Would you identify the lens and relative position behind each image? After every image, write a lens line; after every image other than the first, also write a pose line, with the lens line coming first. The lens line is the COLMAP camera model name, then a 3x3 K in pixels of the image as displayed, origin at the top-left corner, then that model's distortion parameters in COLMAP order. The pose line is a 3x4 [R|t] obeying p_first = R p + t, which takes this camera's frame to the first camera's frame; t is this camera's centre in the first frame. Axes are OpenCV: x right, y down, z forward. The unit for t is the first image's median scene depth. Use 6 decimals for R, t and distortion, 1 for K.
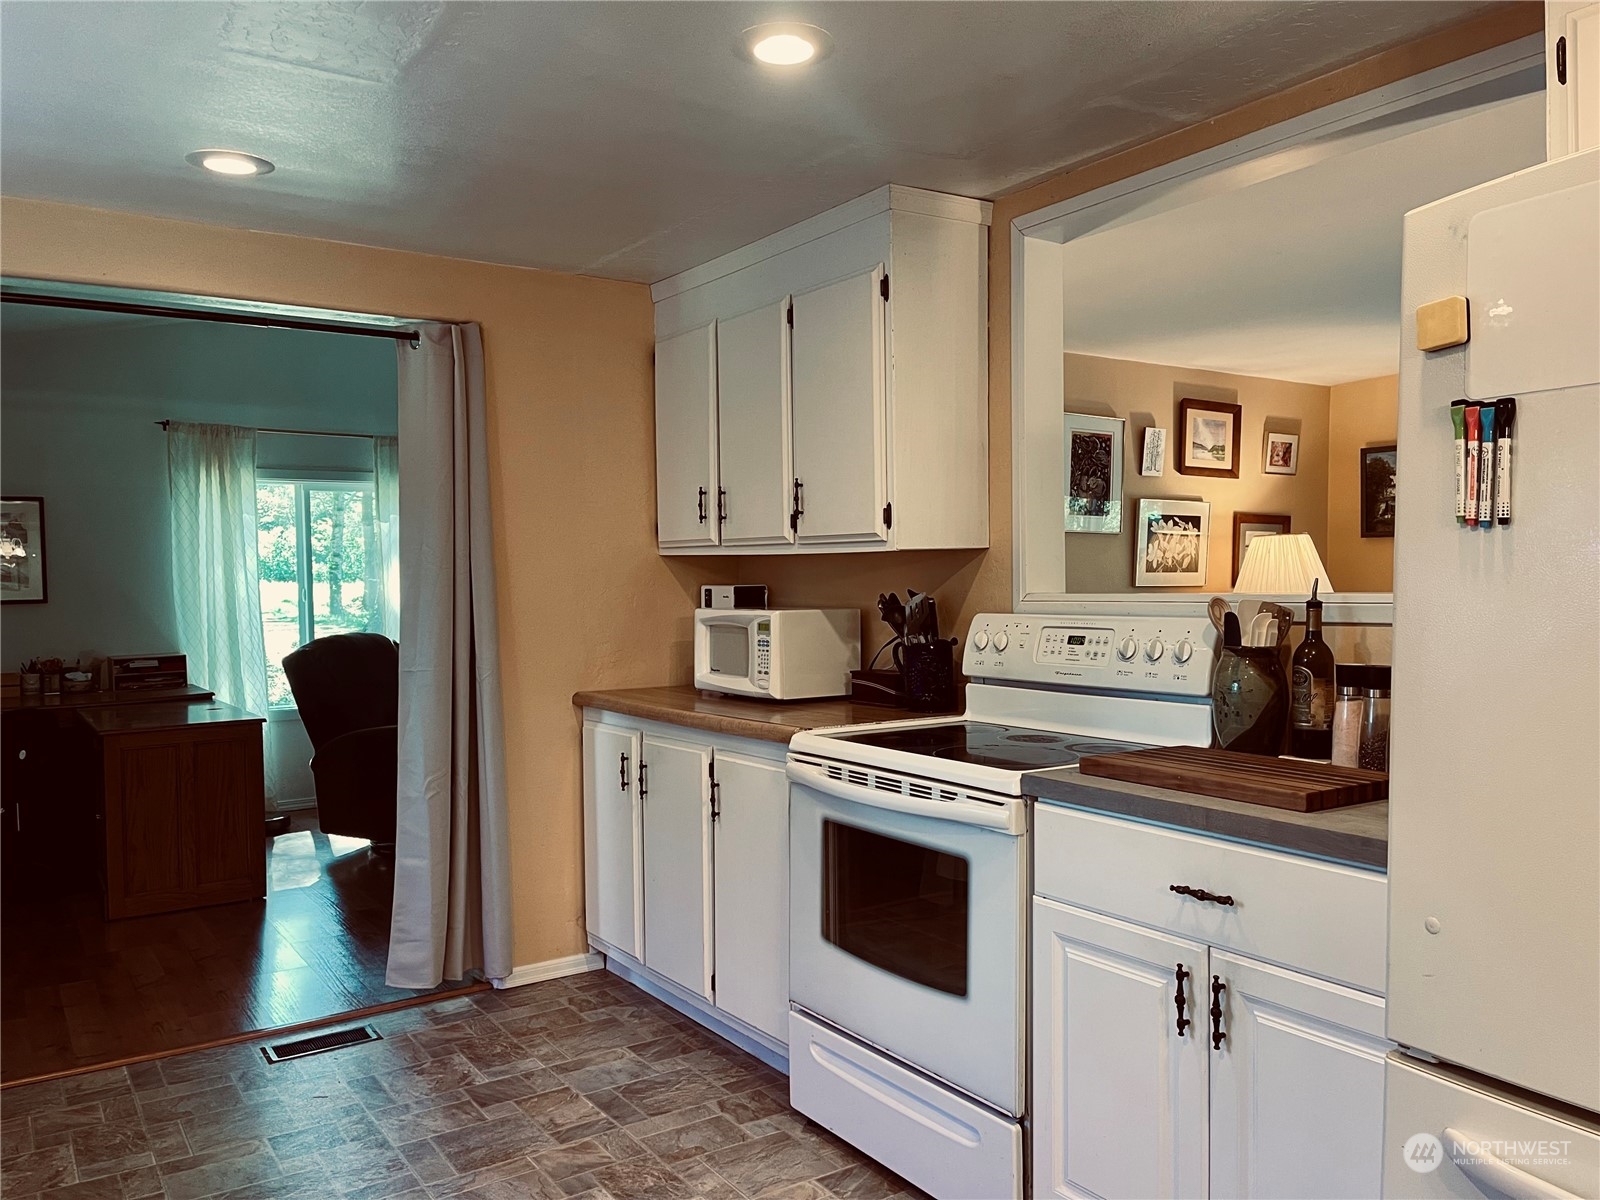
lens RADIAL K [[1209.8, 0, 803.3], [0, 1209.8, 613.9], [0, 0, 1]] dist [0.062776, -0.071973]
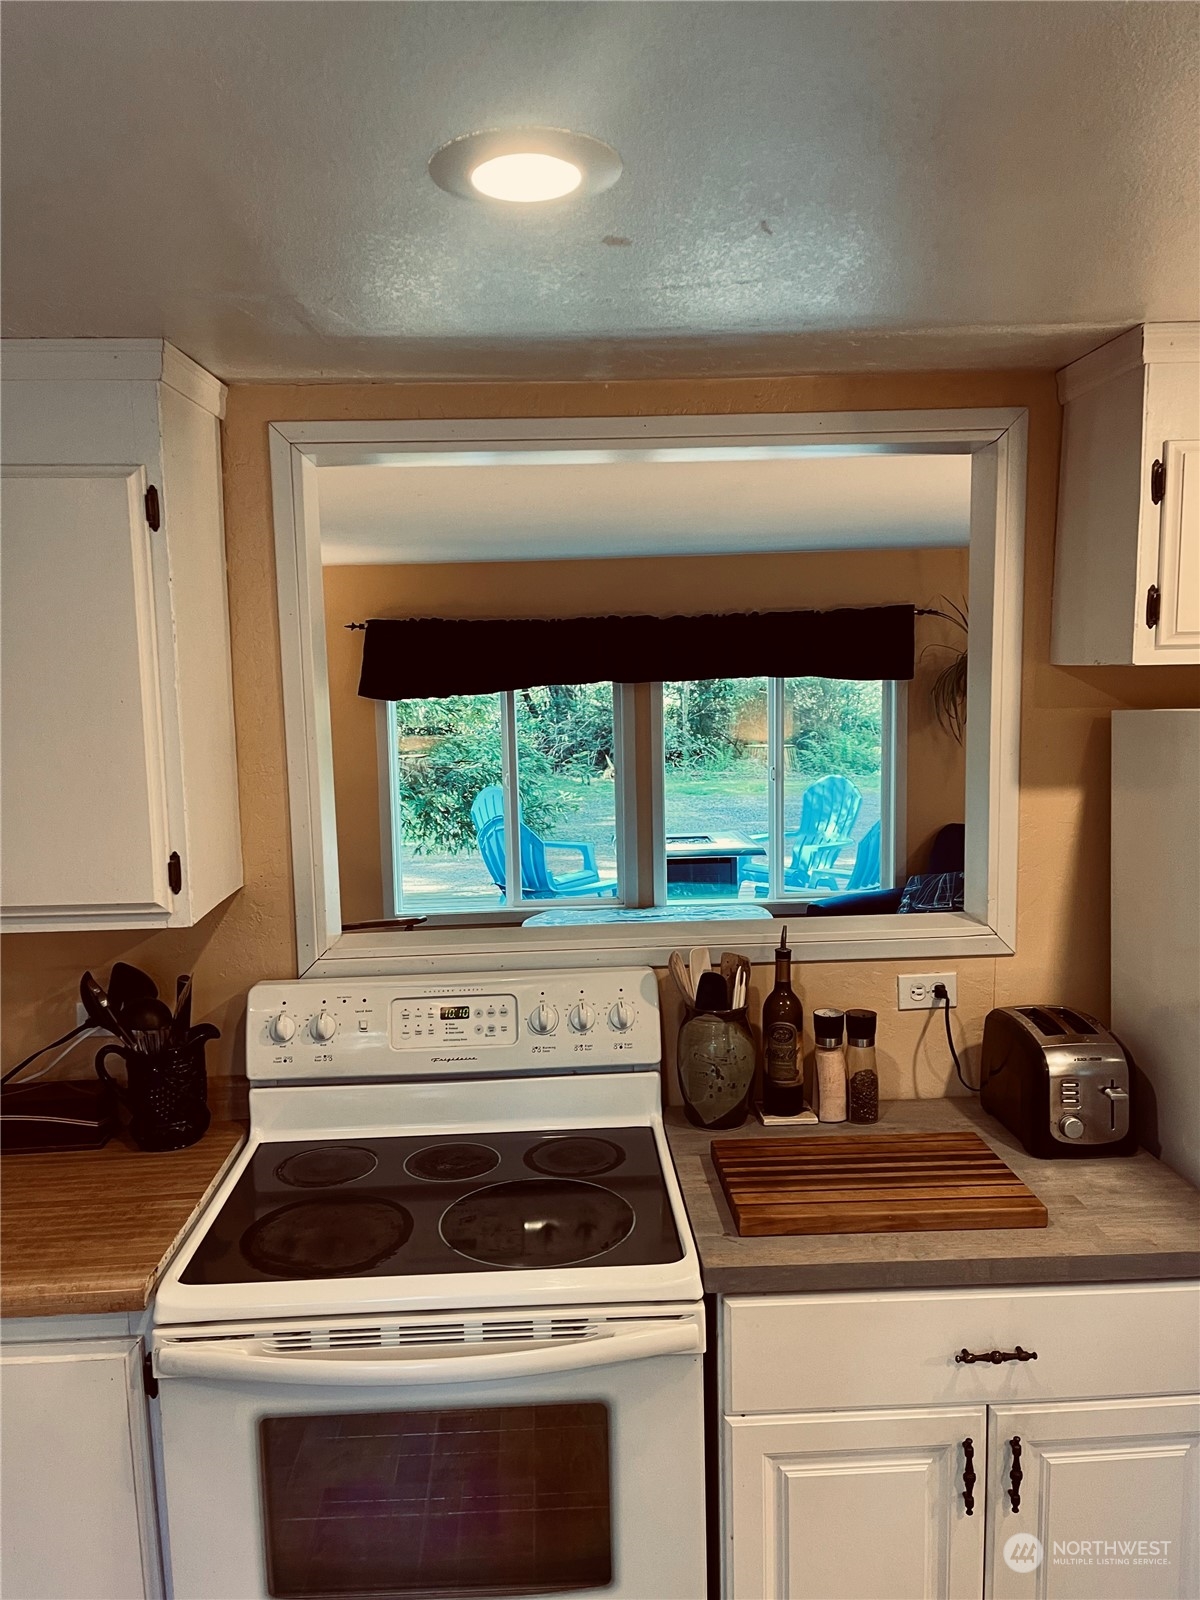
lens RADIAL K [[1209.8, 0, 600.0], [0, 1209.8, 790.9], [0, 0, 1]] dist [0.062776, -0.071973]
pose [[0.533326, -0.085564, 0.841571, -0.331445], [0.039240, 0.996303, 0.076429, -0.158917], [-0.844999, -0.007738, 0.534711, 0.462139]]
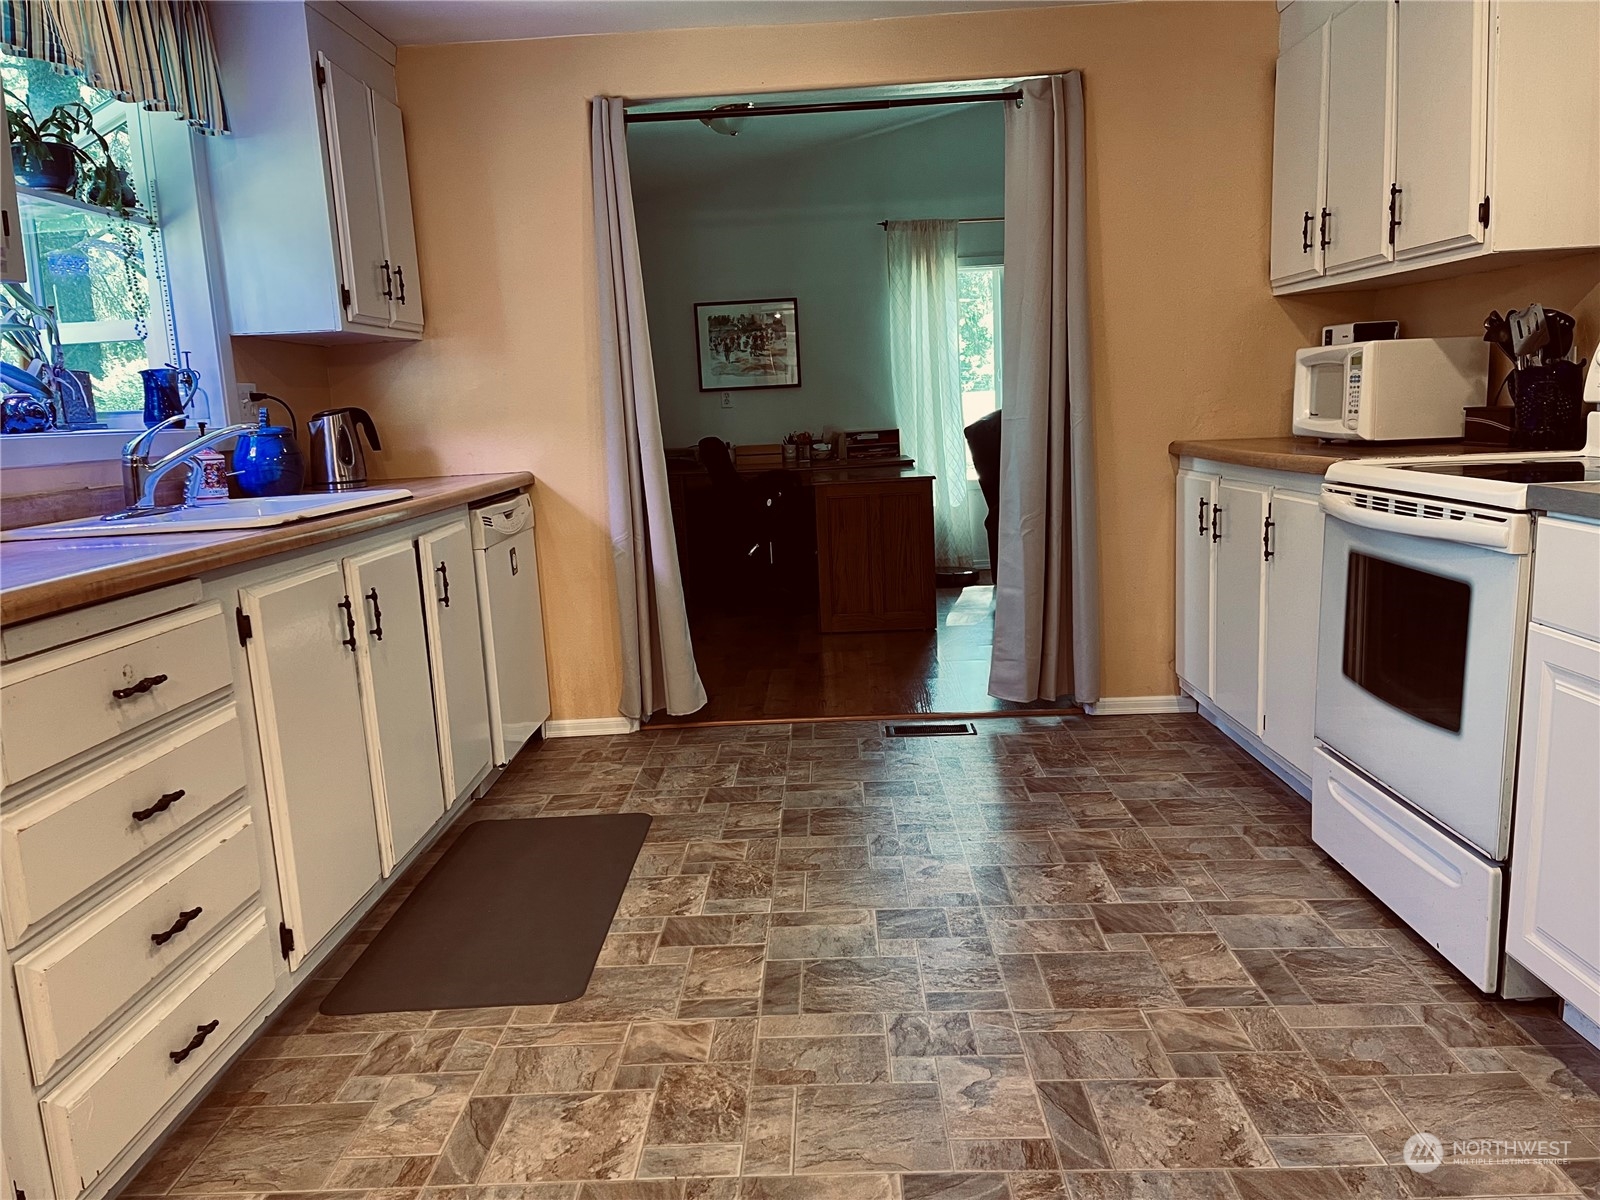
lens RADIAL K [[1209.8, 0, 795.4], [0, 1209.8, 611.8], [0, 0, 1]] dist [0.062776, -0.071973]
pose [[0.812657, 0.073933, -0.578034, 0.190133], [0.018447, 0.988158, 0.152324, 0.055252], [0.582451, -0.134450, 0.801670, -0.016146]]
